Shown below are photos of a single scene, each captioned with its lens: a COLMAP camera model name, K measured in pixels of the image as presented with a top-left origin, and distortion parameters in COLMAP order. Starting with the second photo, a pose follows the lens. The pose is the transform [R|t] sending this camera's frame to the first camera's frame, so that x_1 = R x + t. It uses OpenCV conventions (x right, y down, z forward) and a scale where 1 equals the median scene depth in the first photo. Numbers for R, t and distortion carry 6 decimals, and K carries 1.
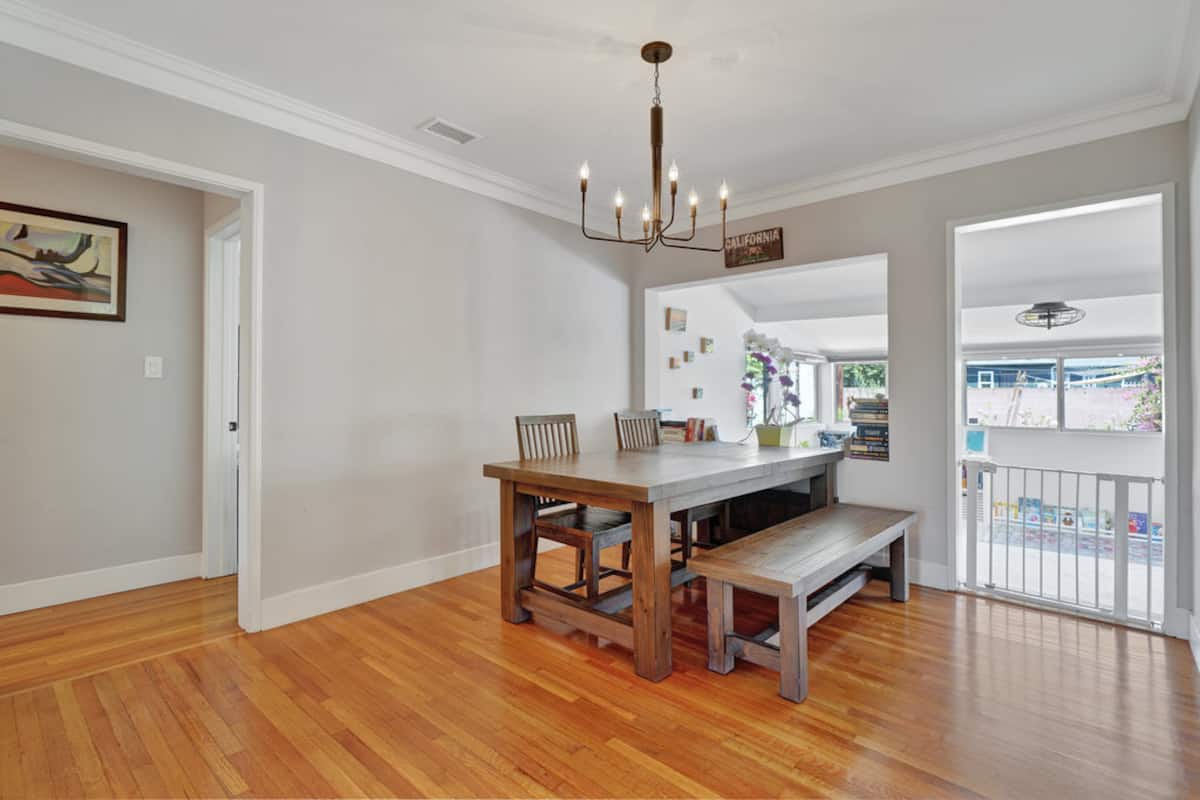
lens RADIAL K [[562.2, 0, 599.3], [0, 562.2, 395.1], [0, 0, 1]] dist [-0.000338, 0.000514]
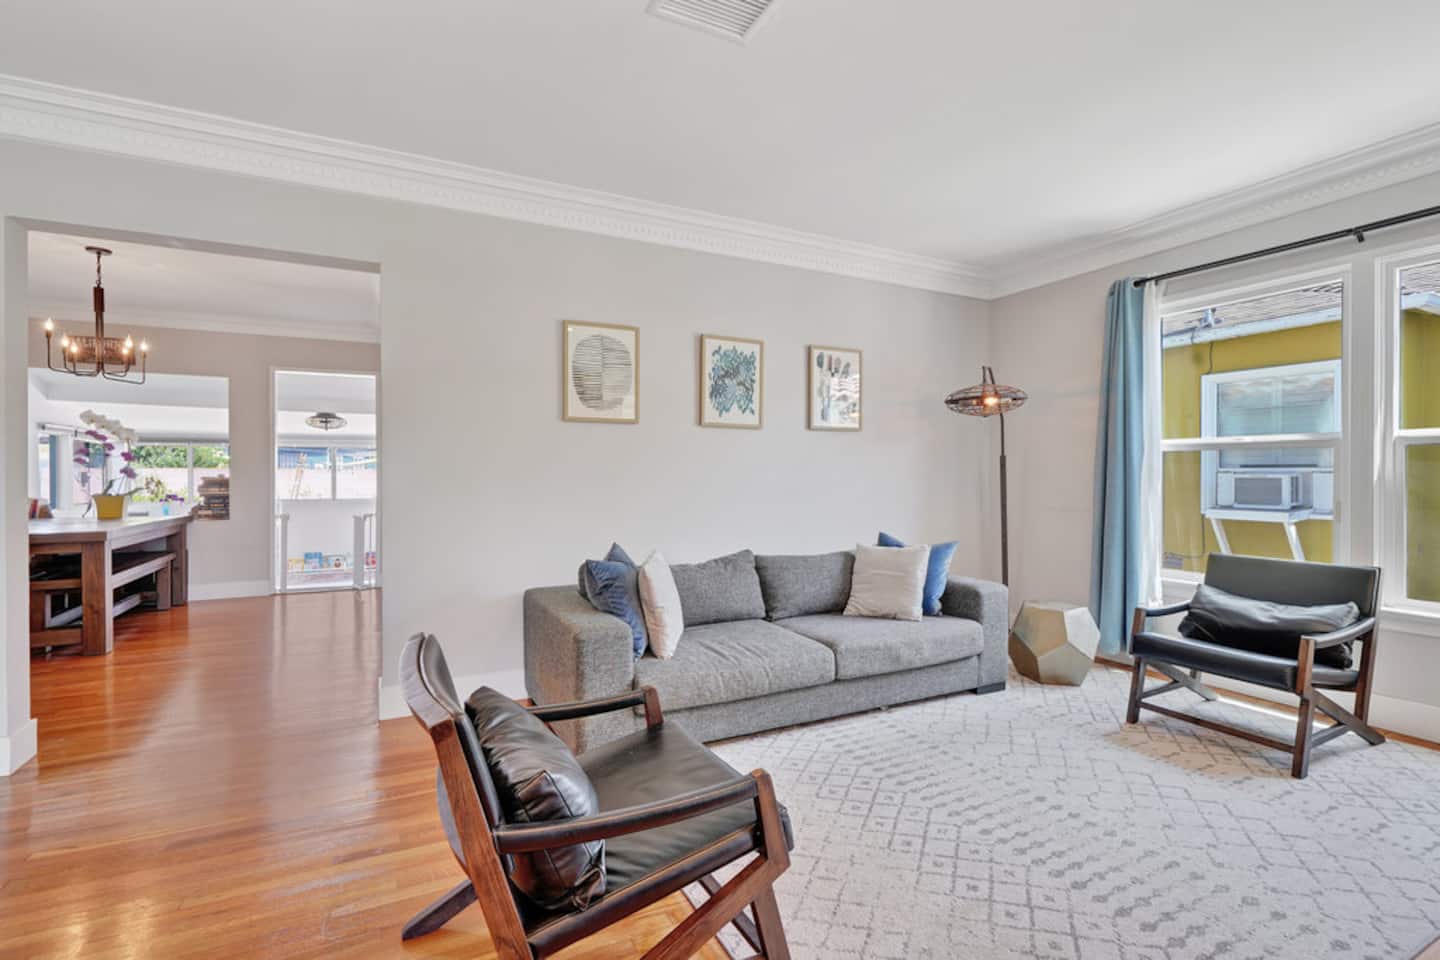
lens RADIAL K [[674.7, 0, 719.1], [0, 674.7, 474.1], [0, 0, 1]] dist [-0.000338, 0.000514]
pose [[0.357754, 0.003030, 0.933811, -0.655633], [-0.001441, 0.999995, -0.002693, 0.000790], [-0.933815, -0.000382, 0.357757, -0.806294]]
